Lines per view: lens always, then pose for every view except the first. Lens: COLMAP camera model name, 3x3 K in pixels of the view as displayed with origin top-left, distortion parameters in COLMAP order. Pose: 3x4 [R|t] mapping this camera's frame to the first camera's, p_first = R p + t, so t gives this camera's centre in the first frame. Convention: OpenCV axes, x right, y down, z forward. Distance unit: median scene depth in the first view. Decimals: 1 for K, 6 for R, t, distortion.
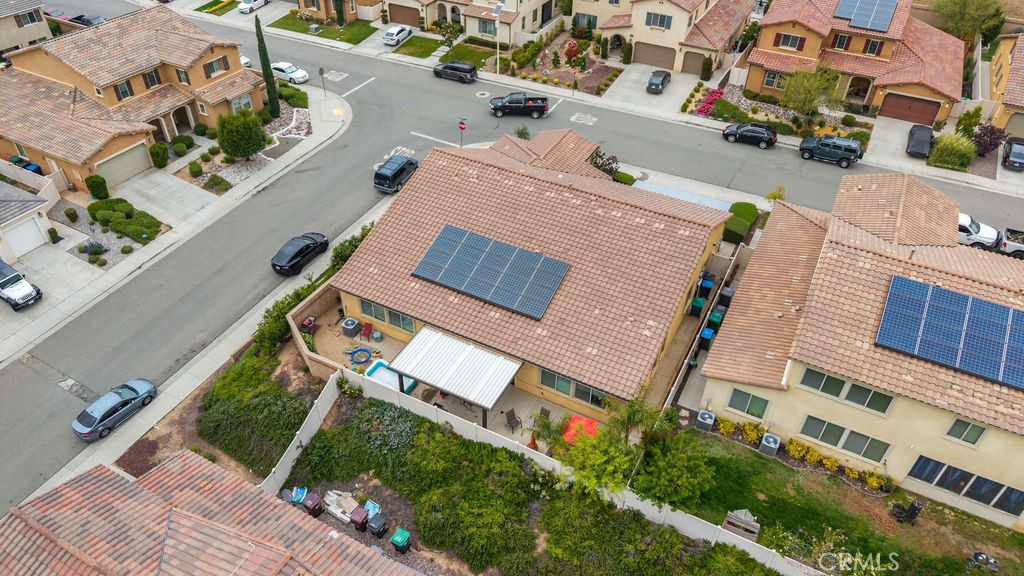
lens RADIAL K [[690.8, 0, 509.5], [0, 690.8, 289.9], [0, 0, 1]] dist [0.002572, -0.005049]
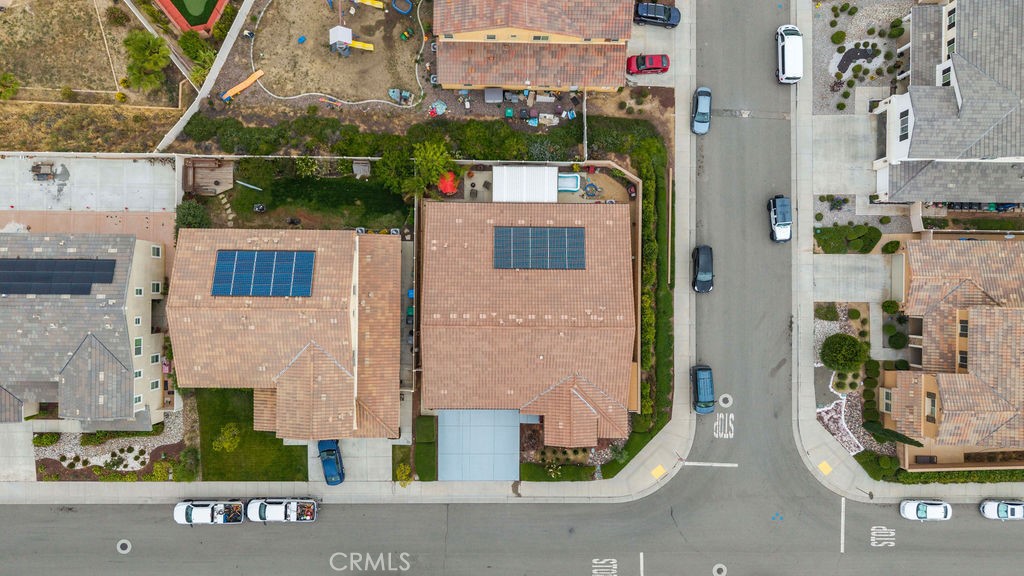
lens RADIAL K [[690.8, 0, 507.3], [0, 690.8, 288.6], [0, 0, 1]] dist [0.002572, -0.005049]
pose [[-0.887647, 0.459446, -0.031495, 0.122712], [-0.314797, -0.555424, 0.769680, -1.202967], [0.336133, 0.693118, 0.637653, 0.024803]]
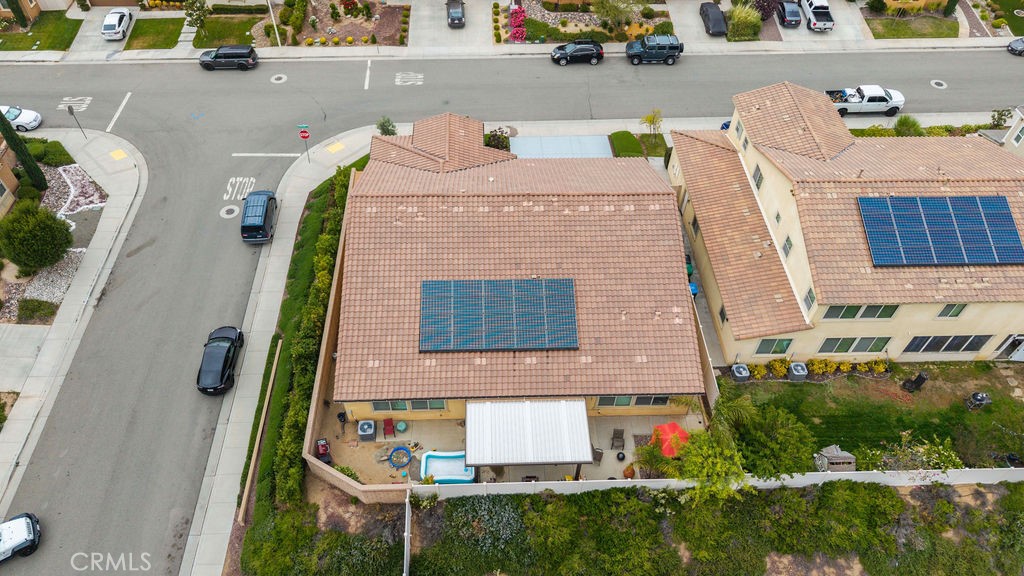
lens RADIAL K [[690.8, 0, 511.2], [0, 690.8, 290.4], [0, 0, 1]] dist [0.002572, -0.005049]
pose [[0.865076, -0.377057, 0.330864, -0.290736], [0.313002, 0.921140, 0.231369, -0.253245], [-0.392011, -0.096591, 0.914876, 0.134479]]
